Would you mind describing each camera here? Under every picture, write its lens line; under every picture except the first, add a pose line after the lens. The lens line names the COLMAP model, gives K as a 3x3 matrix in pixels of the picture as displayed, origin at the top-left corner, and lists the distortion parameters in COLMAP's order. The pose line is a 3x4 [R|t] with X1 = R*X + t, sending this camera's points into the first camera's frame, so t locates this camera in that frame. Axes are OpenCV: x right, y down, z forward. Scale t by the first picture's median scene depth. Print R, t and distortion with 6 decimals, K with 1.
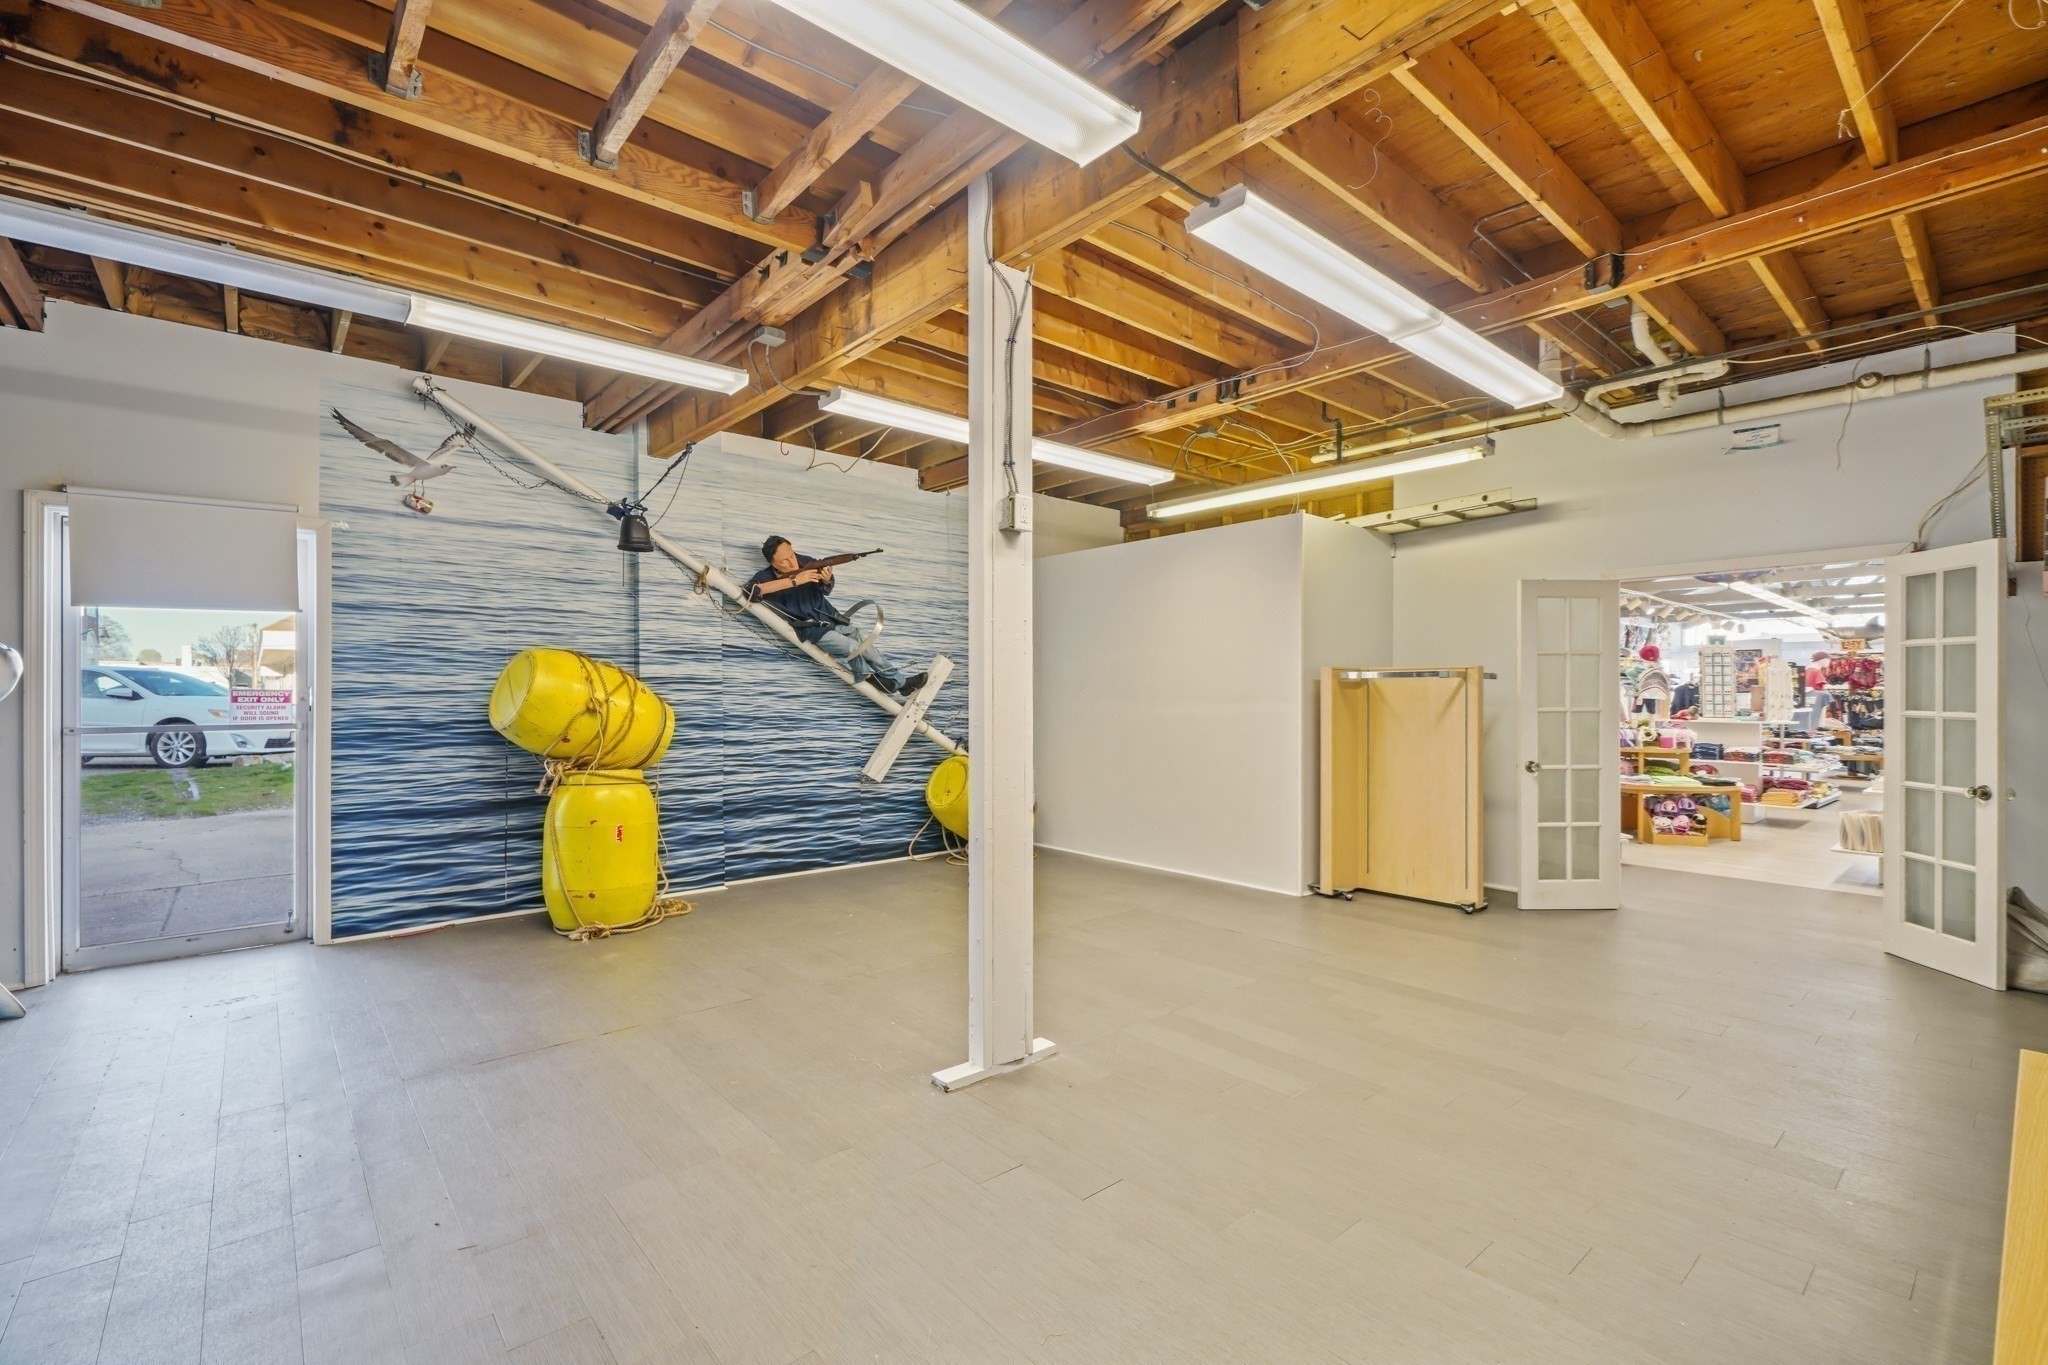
lens RADIAL K [[892.4, 0, 1020.8], [0, 892.4, 690.3], [0, 0, 1]] dist [-0.003774, 0.000257]
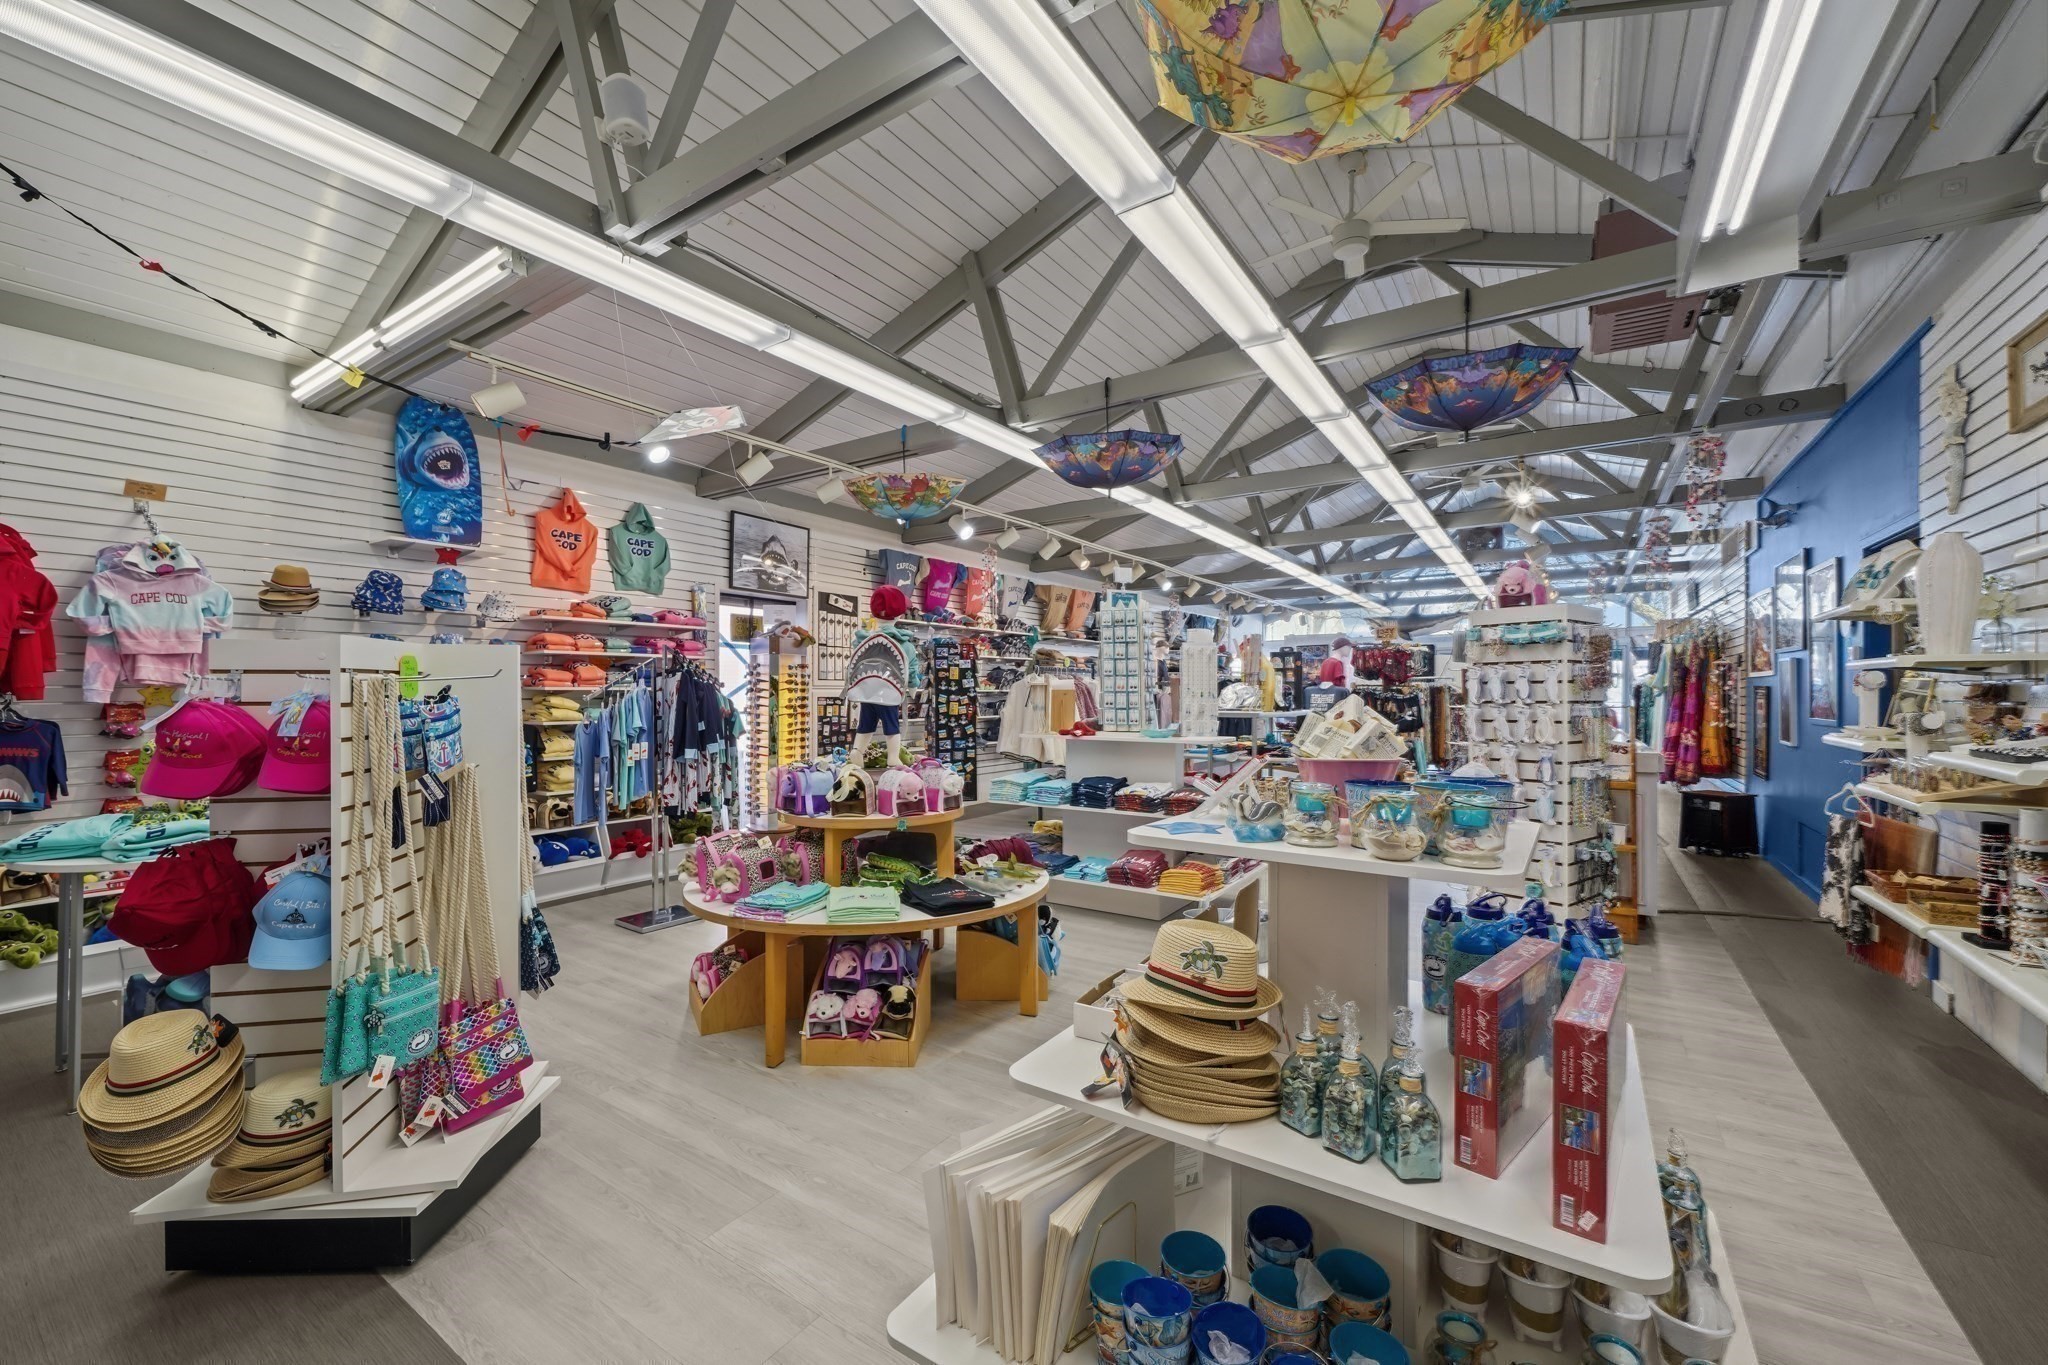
lens RADIAL K [[813.6, 0, 1025.3], [0, 813.6, 682.3], [0, 0, 1]] dist [-0.001271, 0.000074]
pose [[0.963509, 0.001796, 0.267669, 0.606671], [-0.000078, 0.999979, -0.006427, 0.001863], [-0.267675, 0.006171, 0.963489, 0.527557]]
